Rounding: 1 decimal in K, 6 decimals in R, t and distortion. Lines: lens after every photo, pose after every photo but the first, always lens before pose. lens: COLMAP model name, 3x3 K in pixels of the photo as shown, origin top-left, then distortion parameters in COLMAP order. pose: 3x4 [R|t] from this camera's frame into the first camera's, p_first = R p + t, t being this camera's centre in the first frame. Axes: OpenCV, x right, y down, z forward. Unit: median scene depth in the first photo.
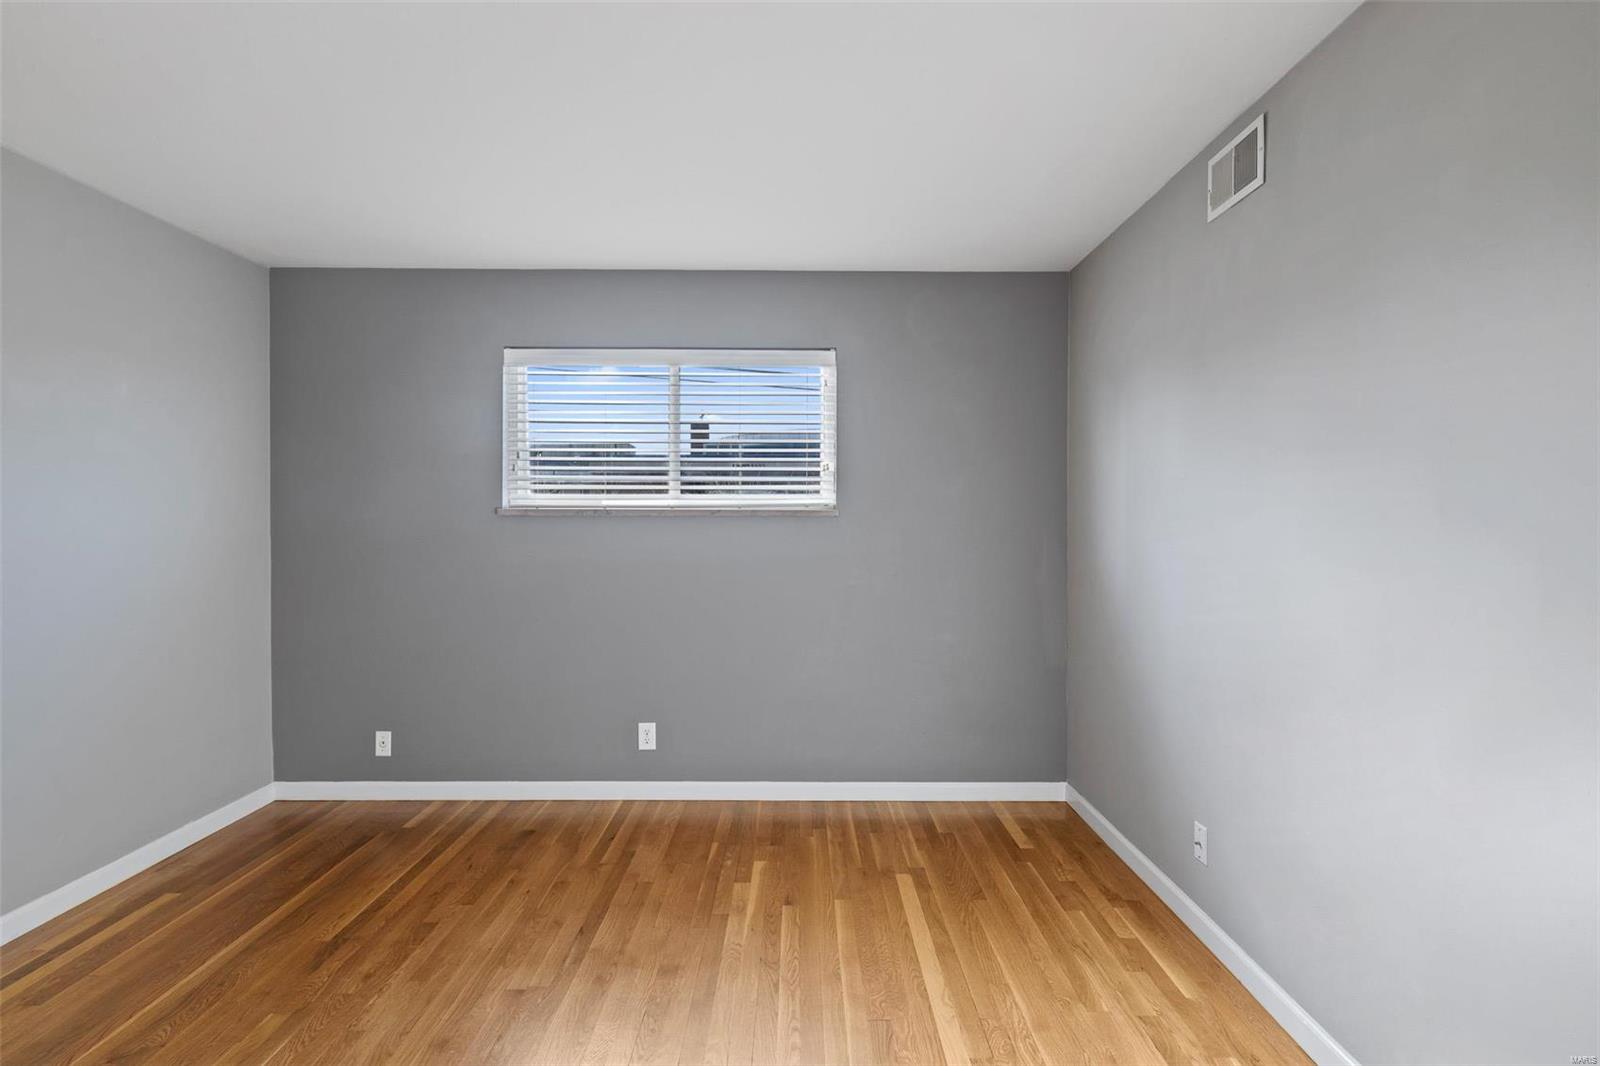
lens RADIAL K [[787.5, 0, 800.0], [0, 787.5, 533.0], [0, 0, 1]] dist [-0.000704, 0.000090]
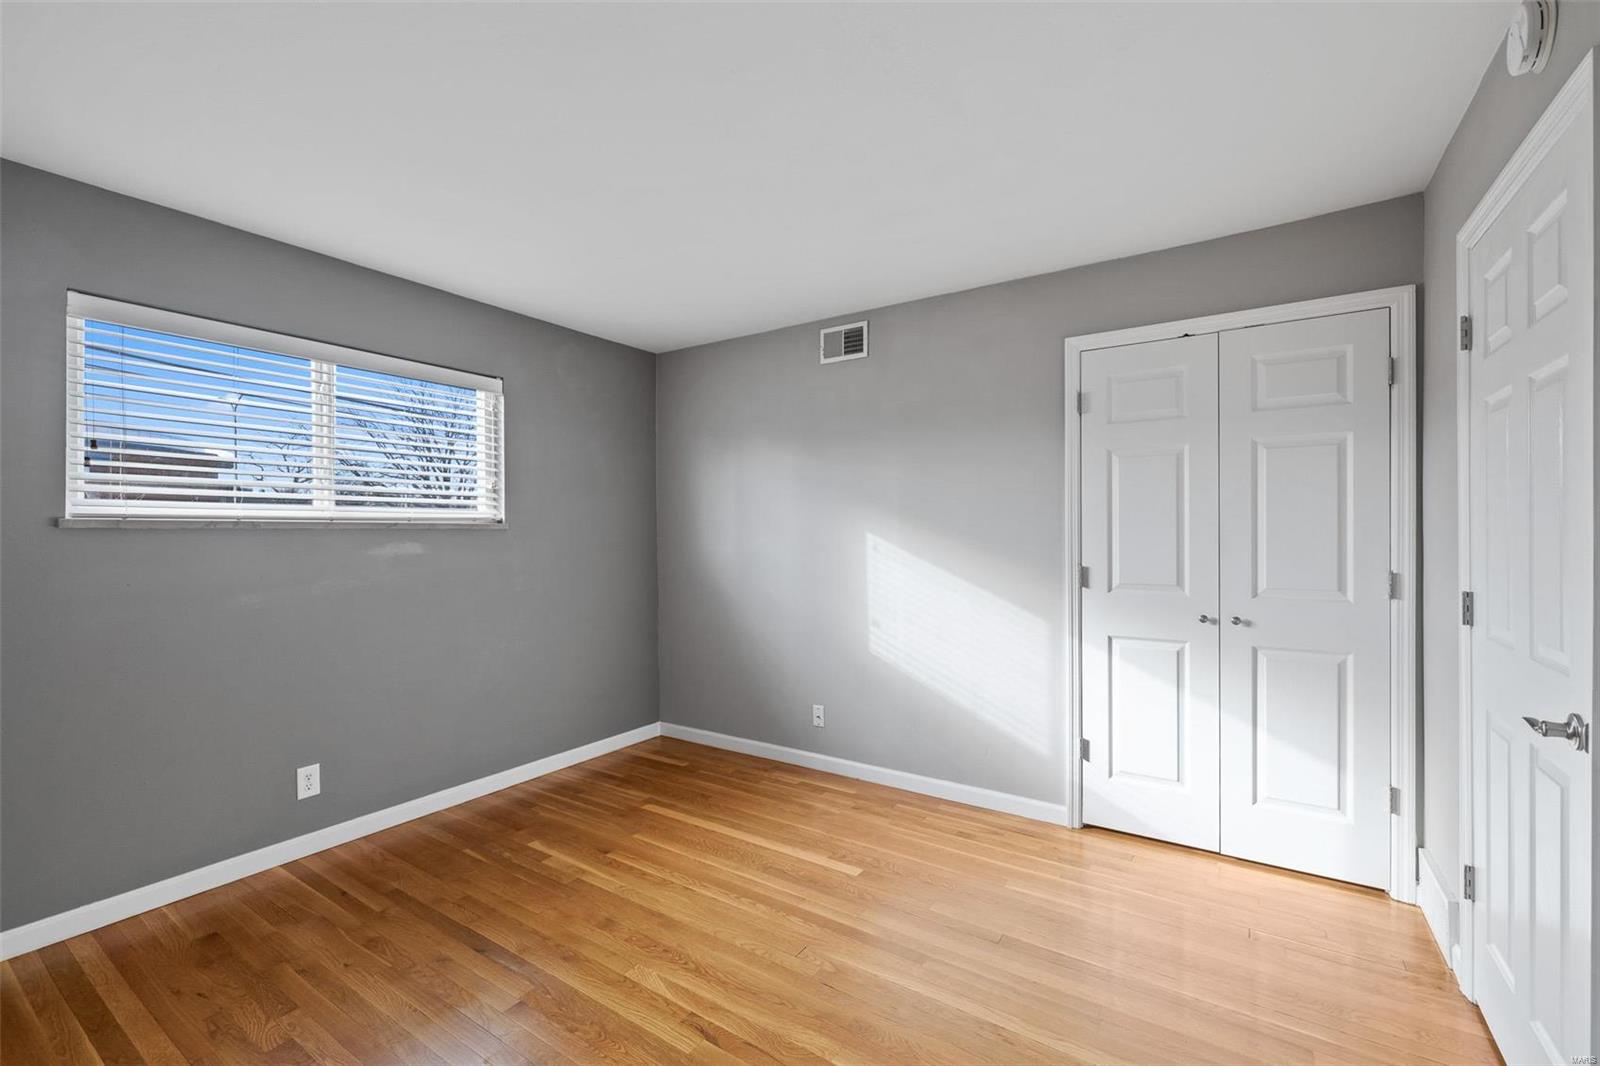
lens RADIAL K [[678.3, 0, 800.0], [0, 678.3, 533.0], [0, 0, 1]] dist [-0.000376, -0.000590]
pose [[0.558987, -0.006241, 0.829153, -0.566840], [0.015314, 0.999879, -0.002798, -0.008183], [-0.829035, 0.014261, 0.559015, 0.135284]]
